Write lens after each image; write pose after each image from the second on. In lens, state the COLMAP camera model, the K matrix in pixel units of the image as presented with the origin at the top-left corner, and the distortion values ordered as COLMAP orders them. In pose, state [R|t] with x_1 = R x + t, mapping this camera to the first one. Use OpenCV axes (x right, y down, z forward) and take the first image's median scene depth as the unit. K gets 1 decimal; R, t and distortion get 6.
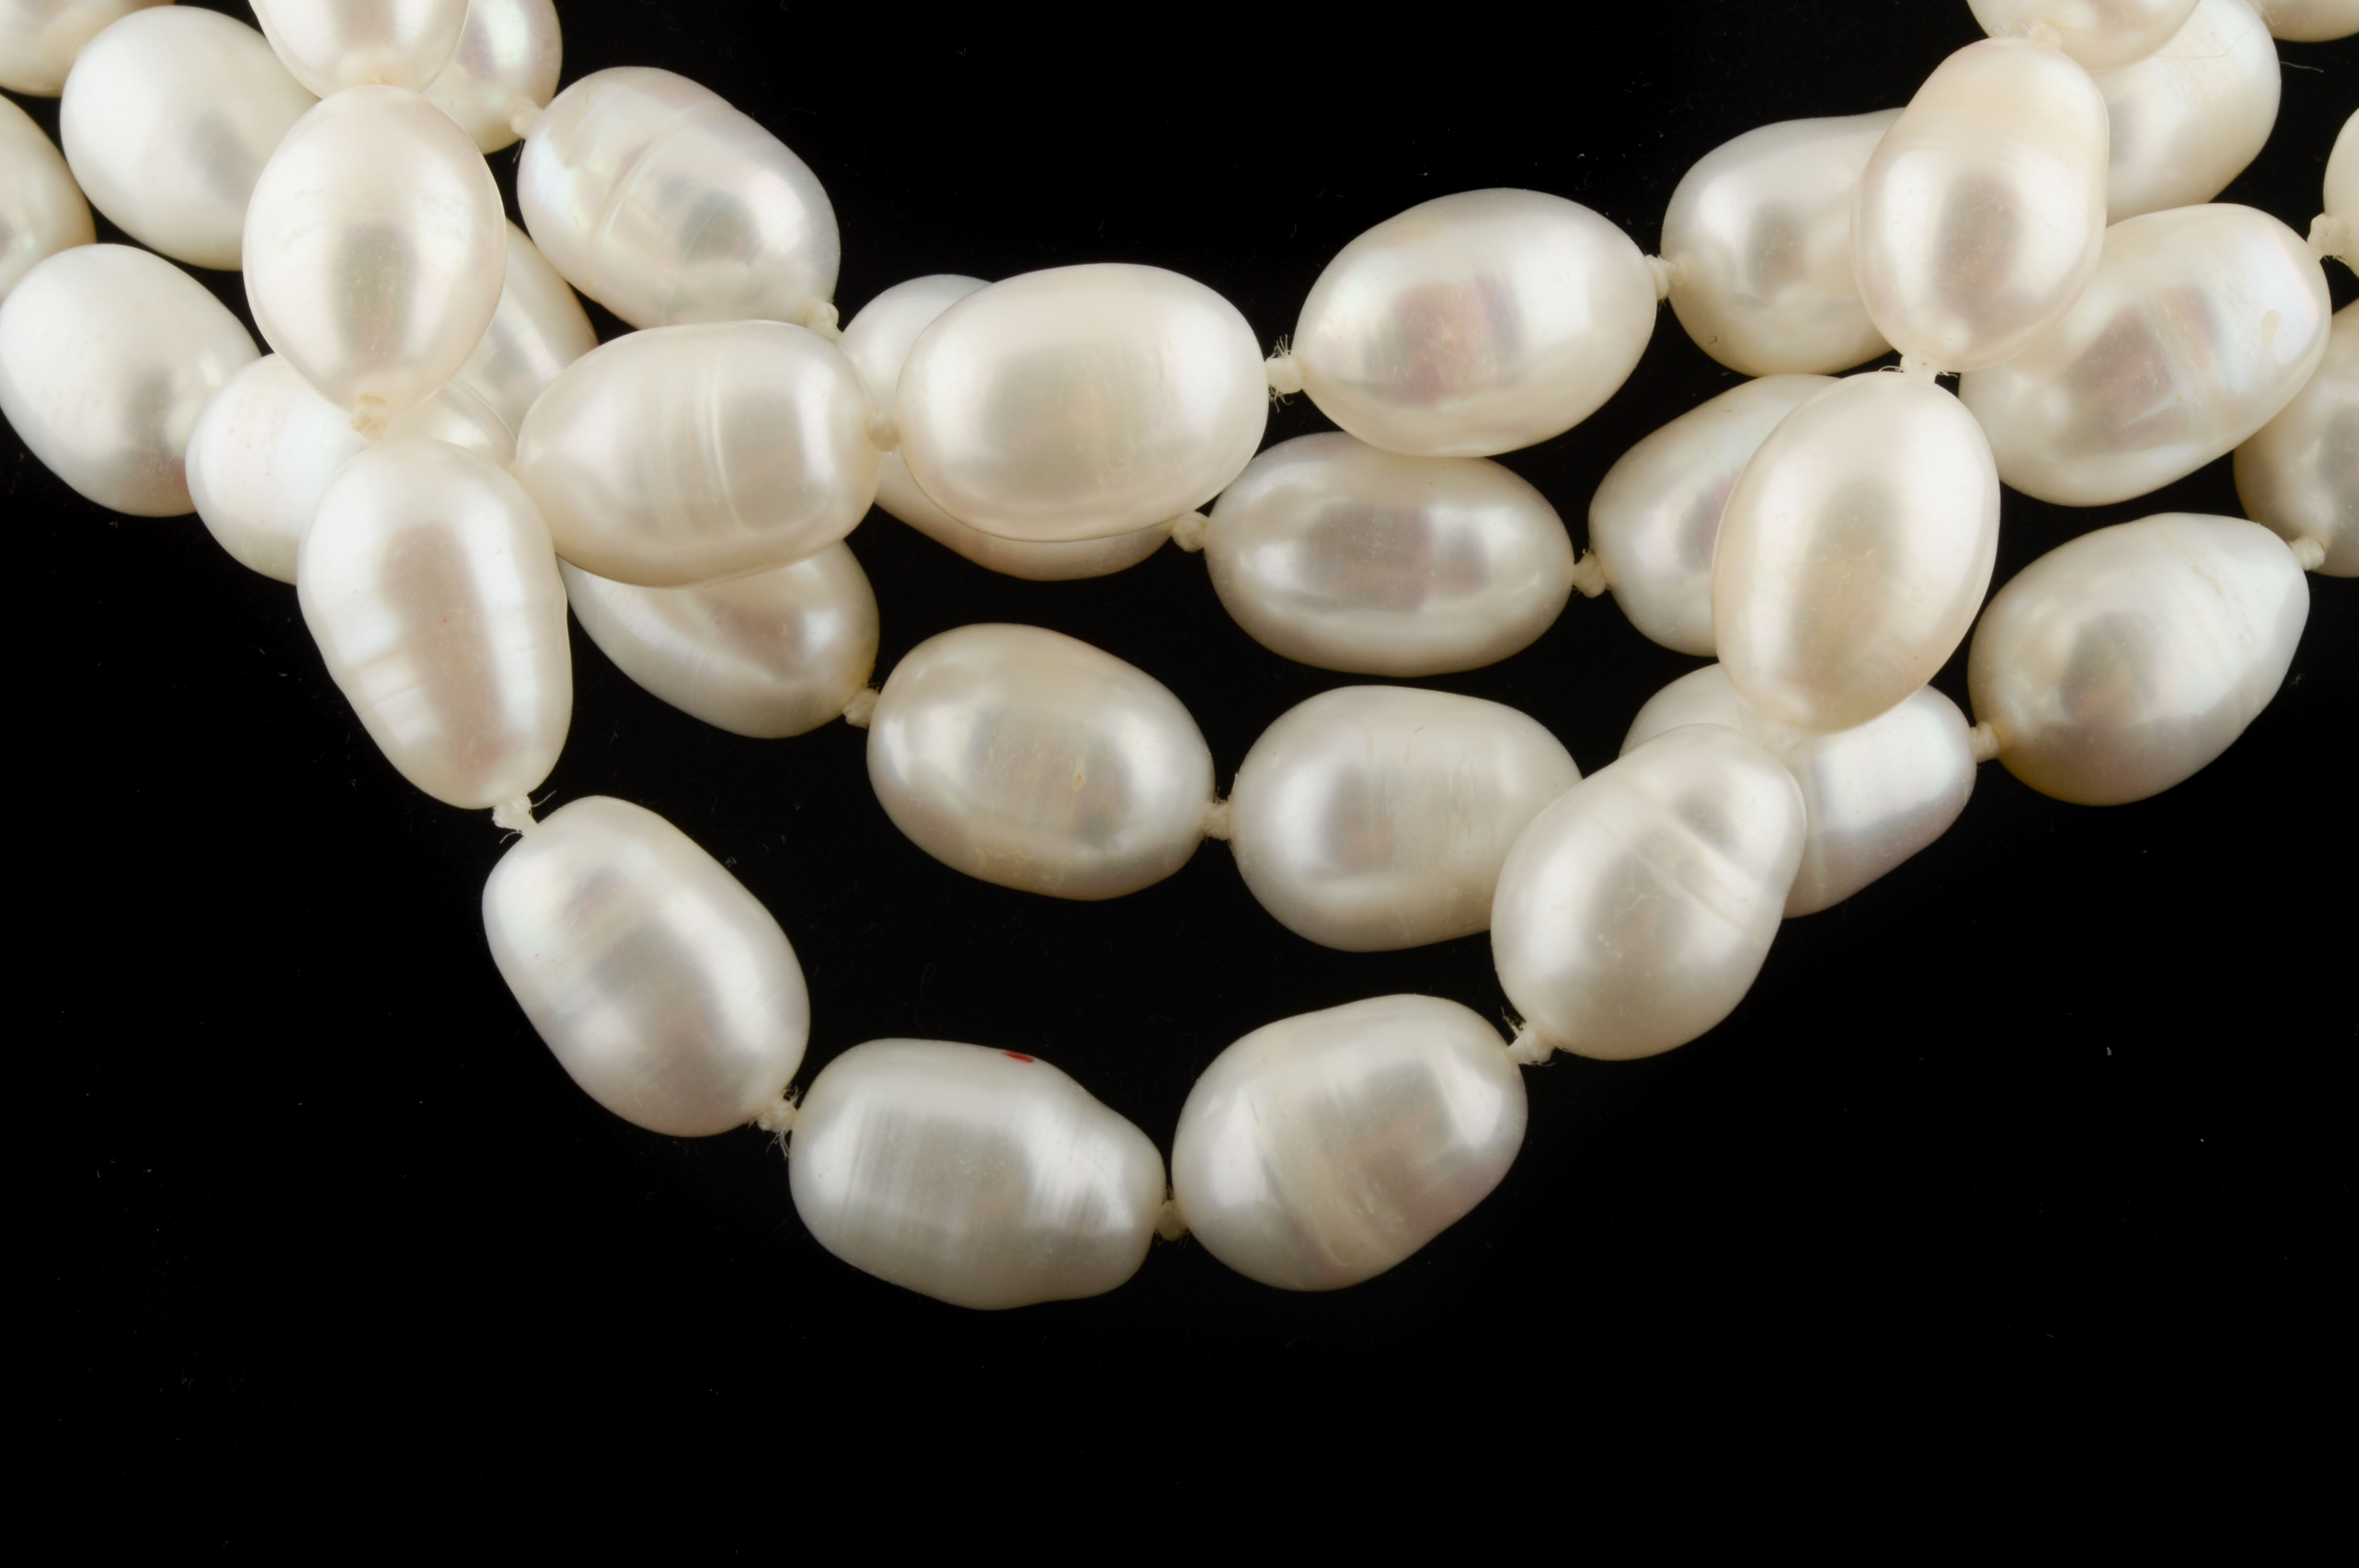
lens RADIAL K [[6371.1, 0, 1181.3], [0, 6371.1, 779.5], [0, 0, 1]] dist [-0.126050, 0.000000]
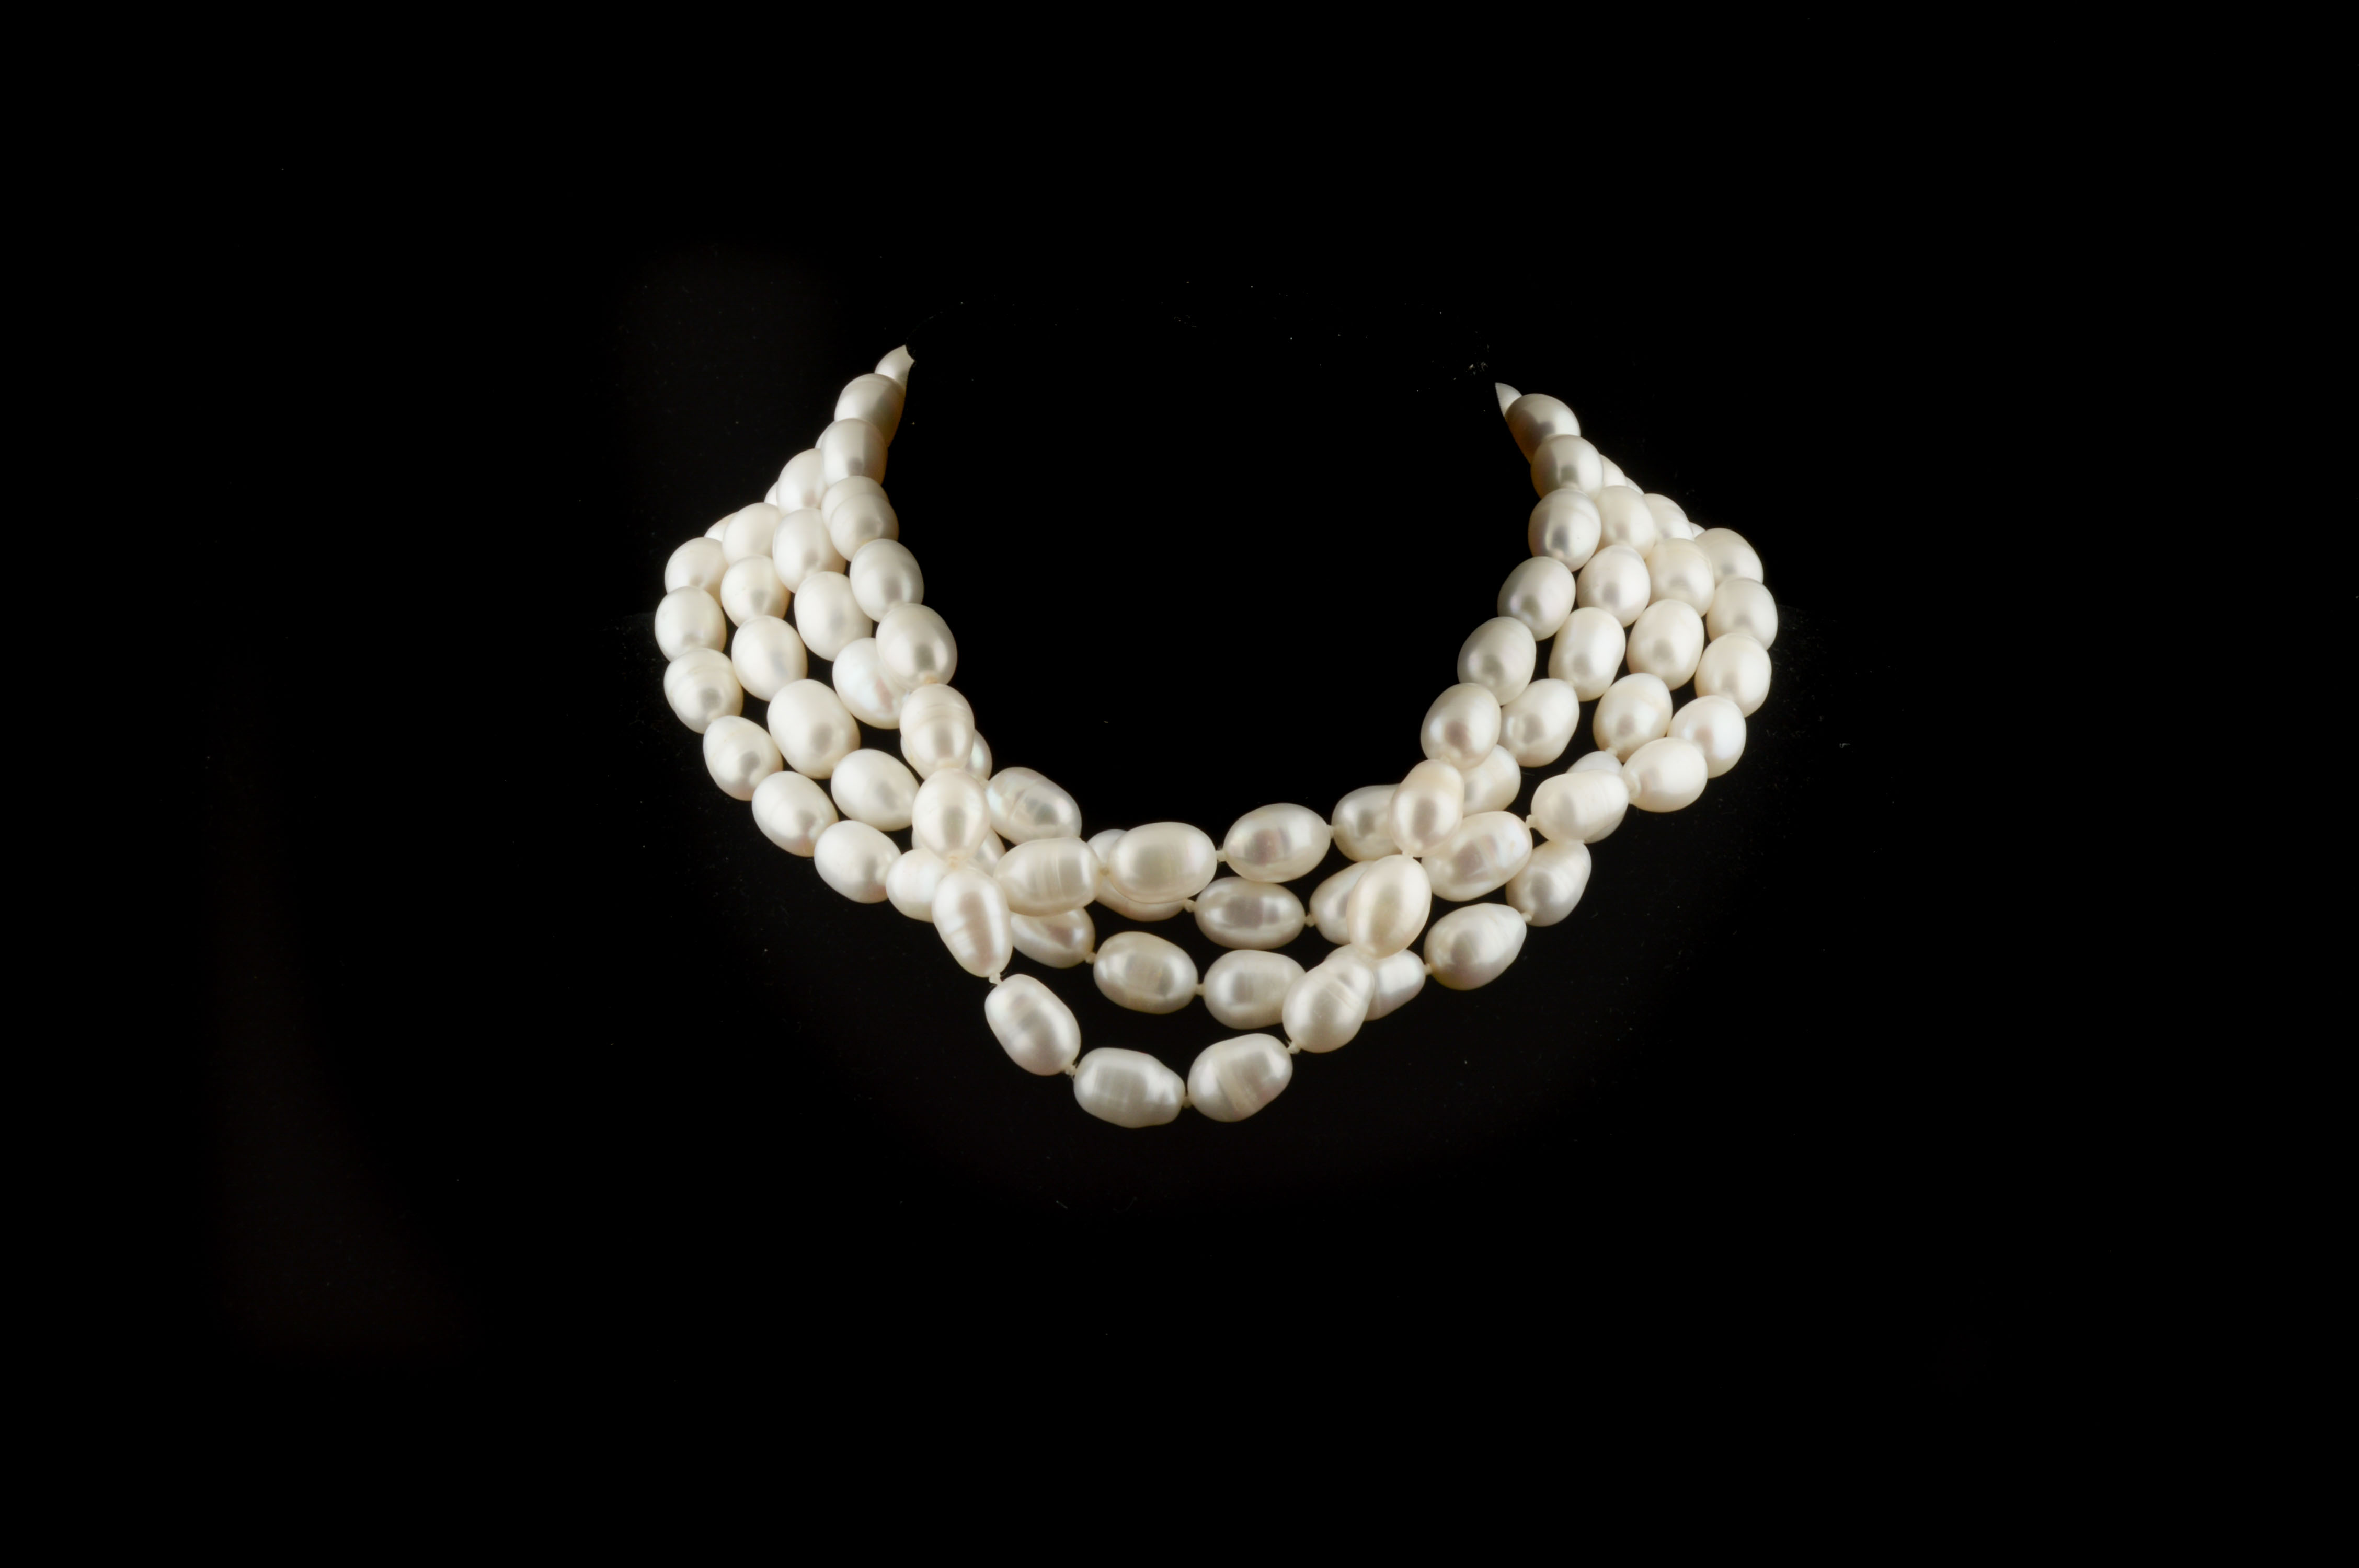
lens RADIAL K [[6371.1, 0, 1178.4], [0, 6371.1, 785.8], [0, 0, 1]] dist [-0.126050, 0.000000]
pose [[0.998181, 0.013275, 0.058801, -0.205156], [-0.003662, 0.987004, -0.160656, 0.442045], [-0.060169, 0.160148, 0.985257, -2.332272]]
